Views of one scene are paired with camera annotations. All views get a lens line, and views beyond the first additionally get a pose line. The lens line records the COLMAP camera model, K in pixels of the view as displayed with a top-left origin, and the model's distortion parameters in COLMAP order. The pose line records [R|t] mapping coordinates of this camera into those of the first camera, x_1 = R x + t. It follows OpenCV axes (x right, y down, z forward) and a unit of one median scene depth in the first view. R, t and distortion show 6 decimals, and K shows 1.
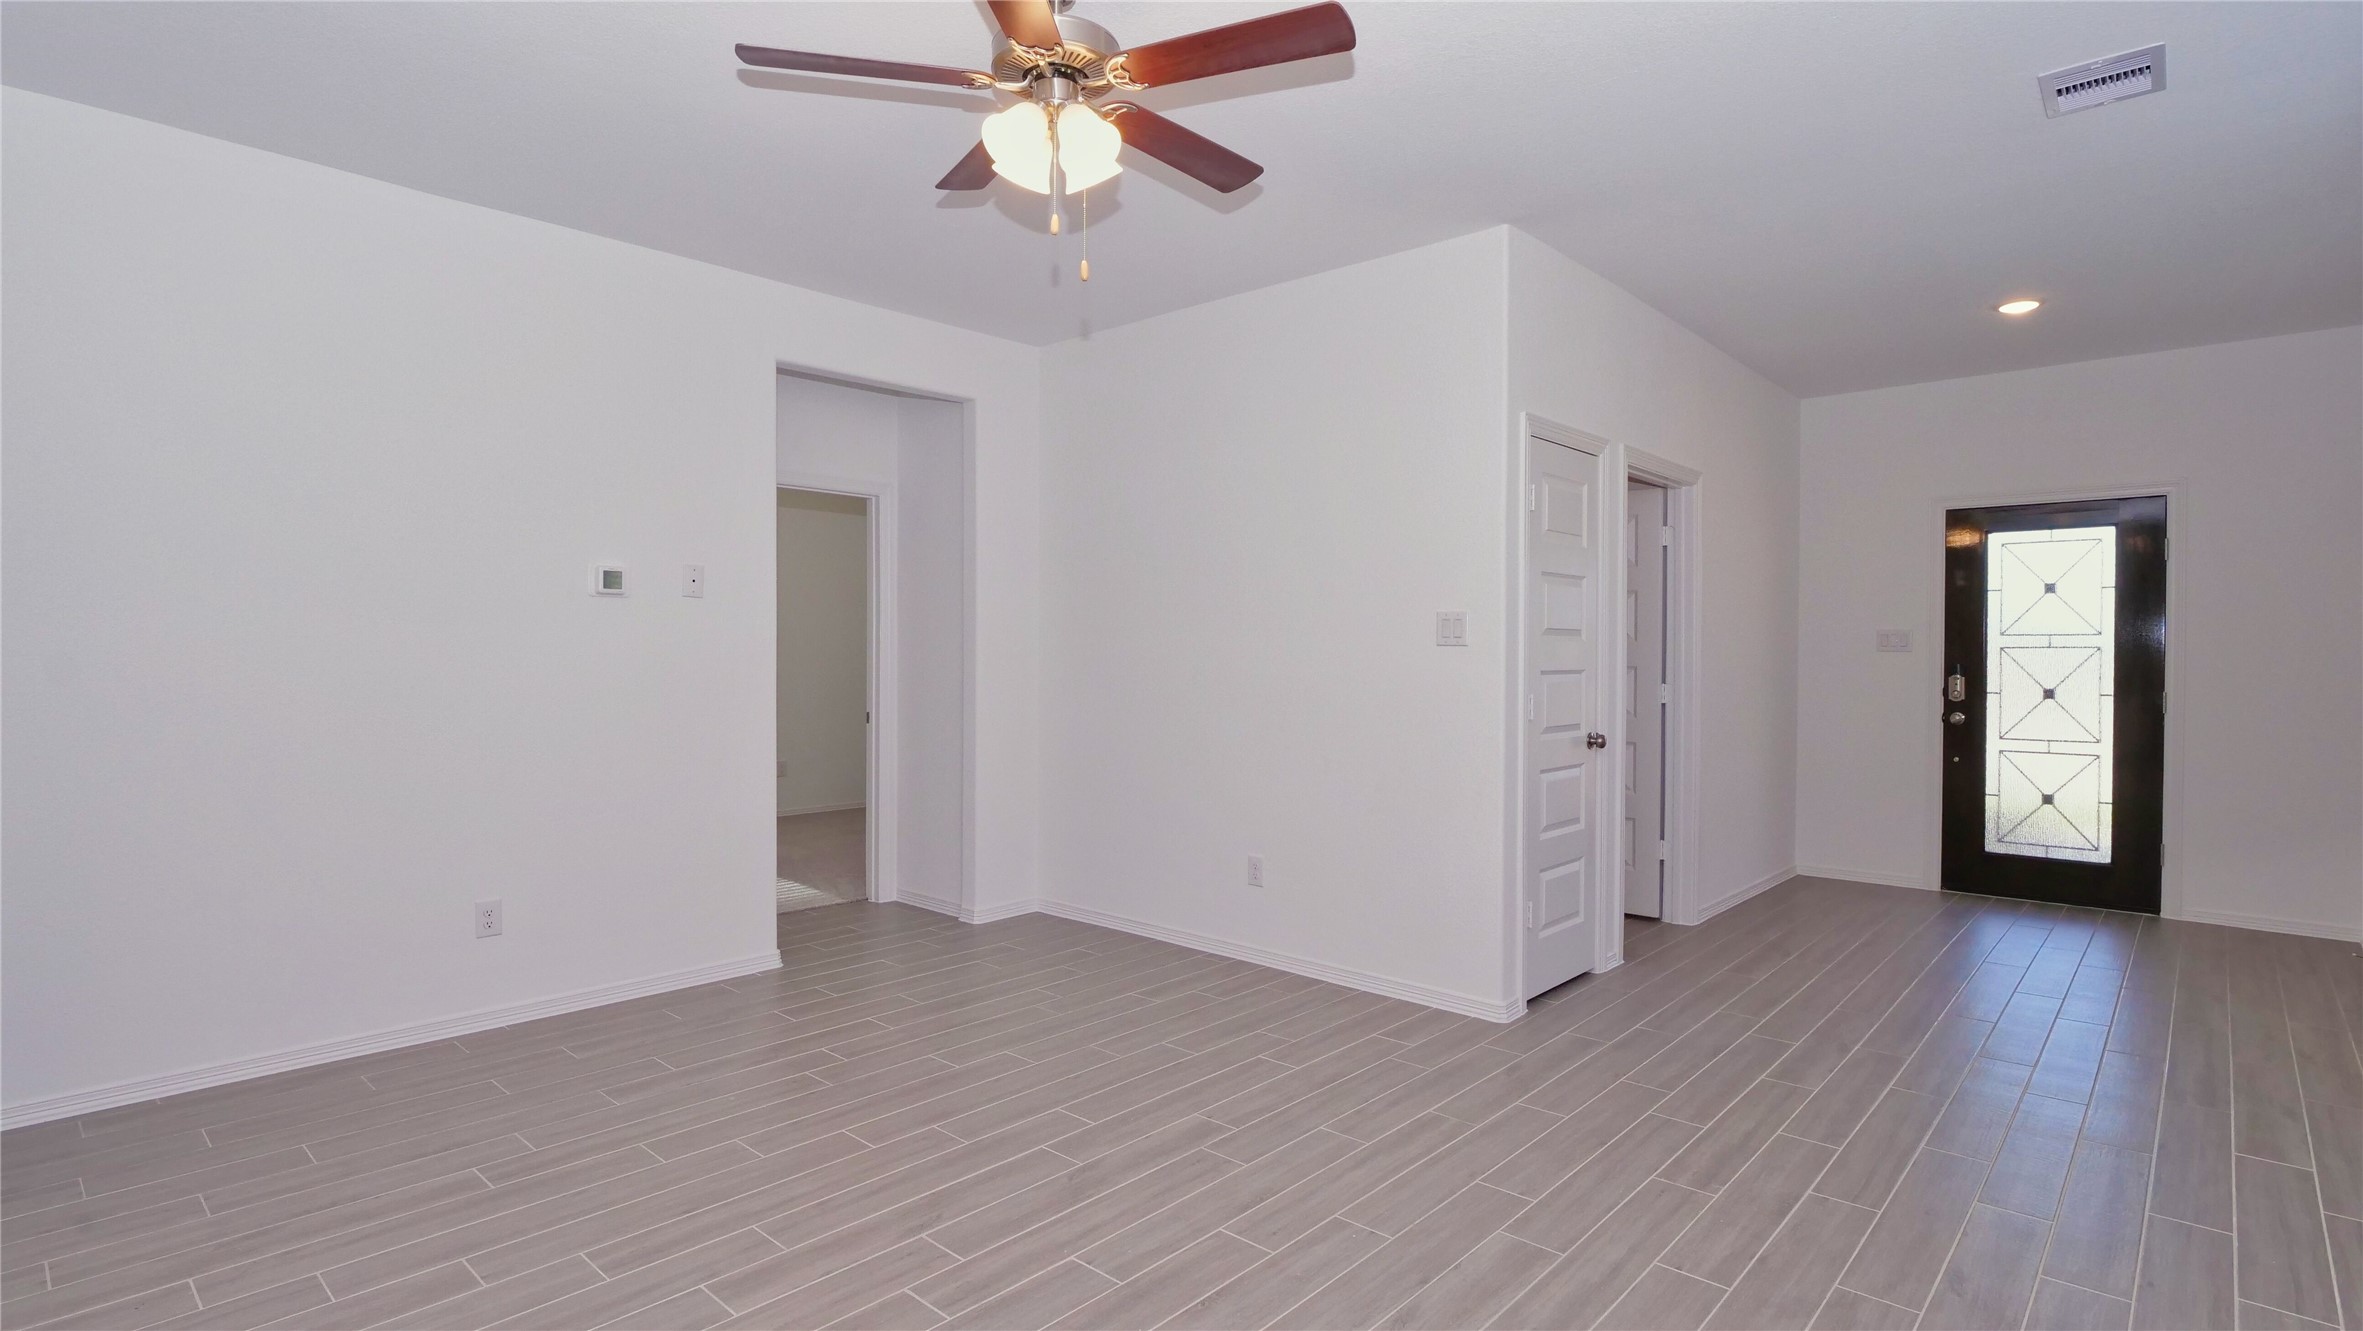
lens RADIAL K [[1168.3, 0, 1169.2], [0, 1168.3, 661.7], [0, 0, 1]] dist [-0.005234, -0.000842]
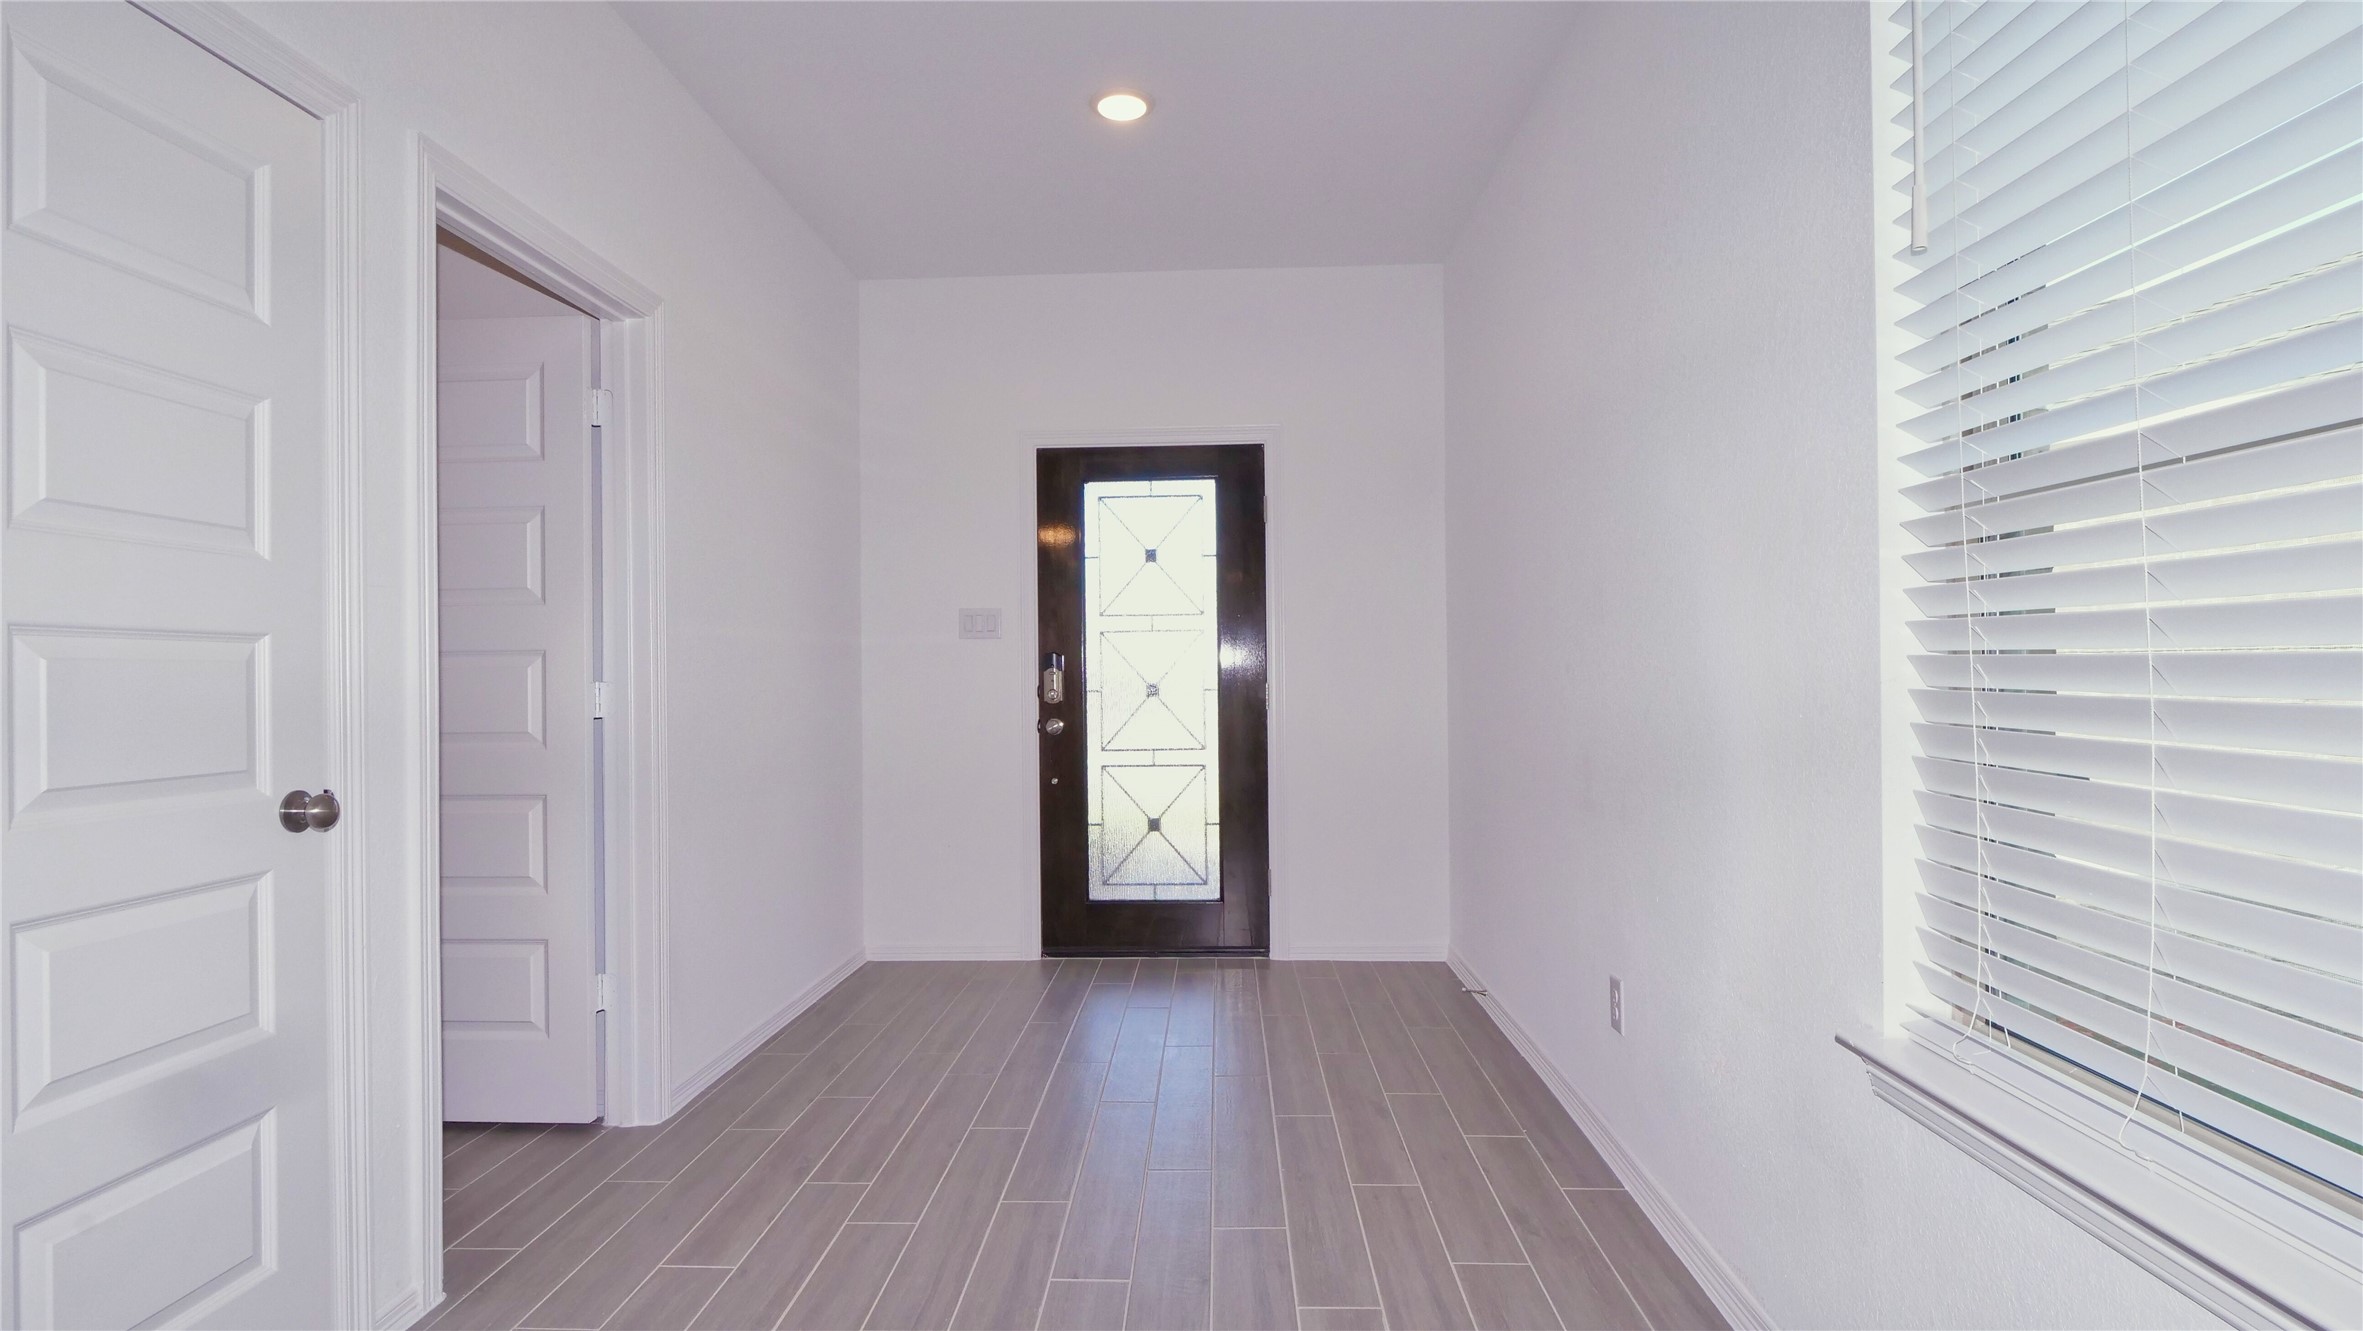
lens RADIAL K [[1205.8, 0, 1184.0], [0, 1205.8, 666.6], [0, 0, 1]] dist [-0.053589, 0.000026]
pose [[0.763082, -0.008849, 0.646241, 0.248397], [0.021397, 0.999704, -0.011576, 0.021794], [-0.645947, 0.022661, 0.763046, 0.368055]]
